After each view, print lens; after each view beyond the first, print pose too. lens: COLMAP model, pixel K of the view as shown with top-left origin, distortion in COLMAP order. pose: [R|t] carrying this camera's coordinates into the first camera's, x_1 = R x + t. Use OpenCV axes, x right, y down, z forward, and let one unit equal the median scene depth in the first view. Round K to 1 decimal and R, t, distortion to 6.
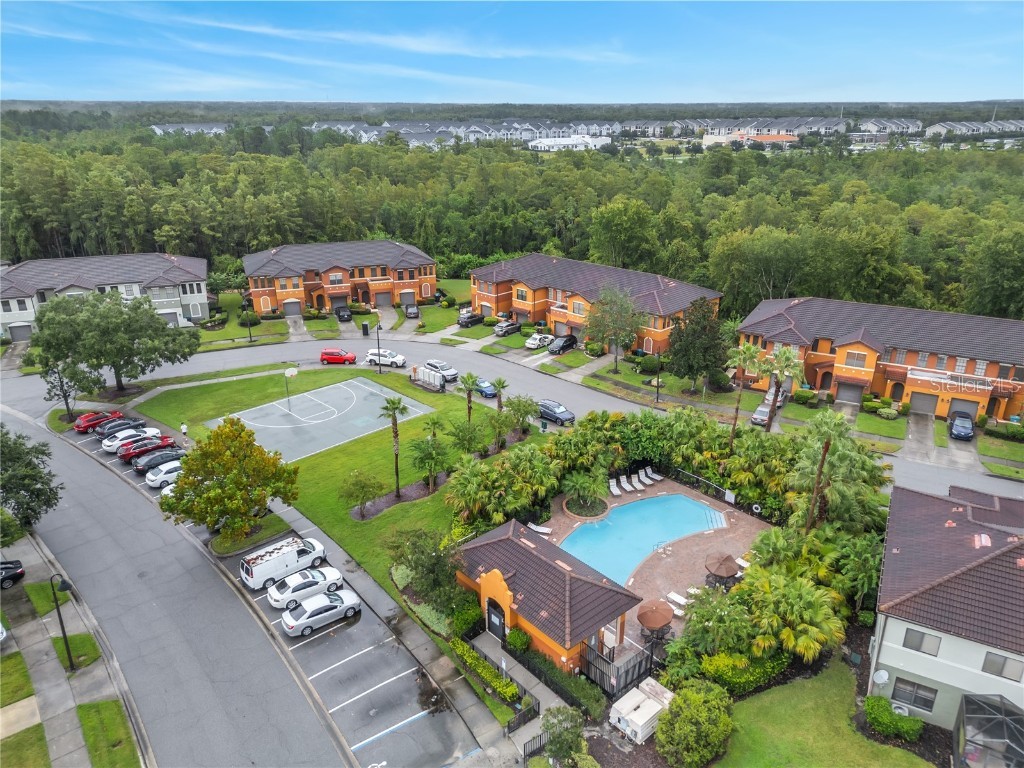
lens RADIAL K [[713.9, 0, 509.5], [0, 713.9, 383.2], [0, 0, 1]] dist [0.053548, -0.046021]
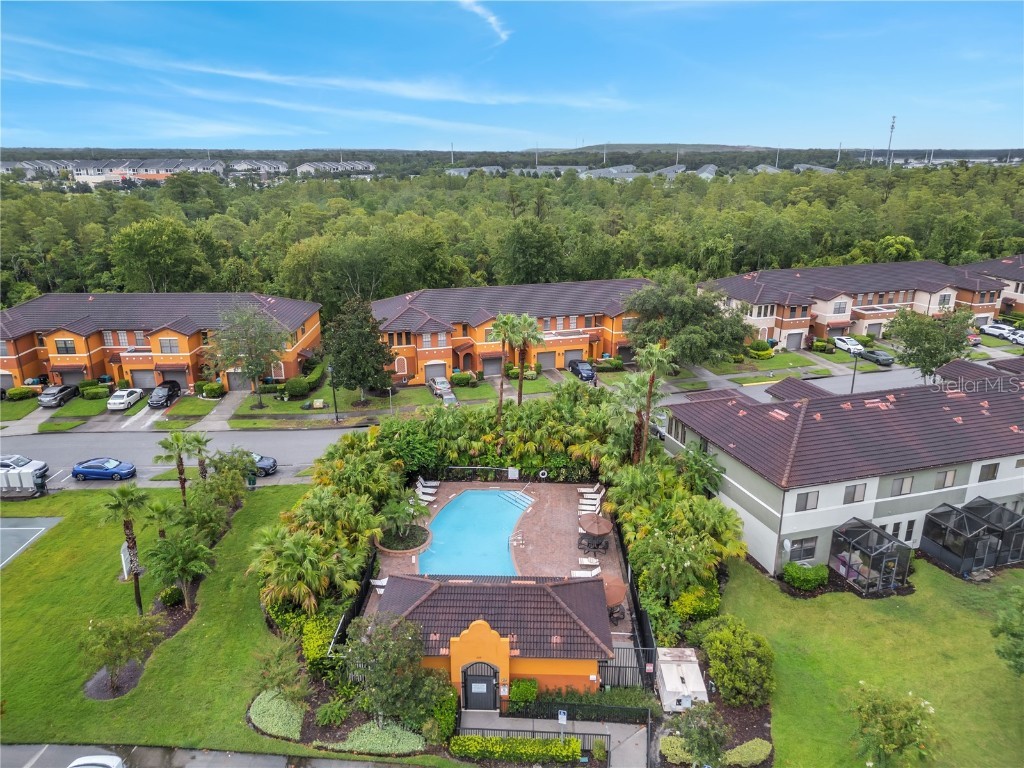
lens RADIAL K [[713.9, 0, 513.0], [0, 713.9, 387.1], [0, 0, 1]] dist [0.053548, -0.046021]
pose [[0.683602, -0.222850, 0.695001, -0.239127], [0.260058, 0.964118, 0.053349, -0.005396], [-0.681952, 0.144271, 0.717027, 0.199695]]
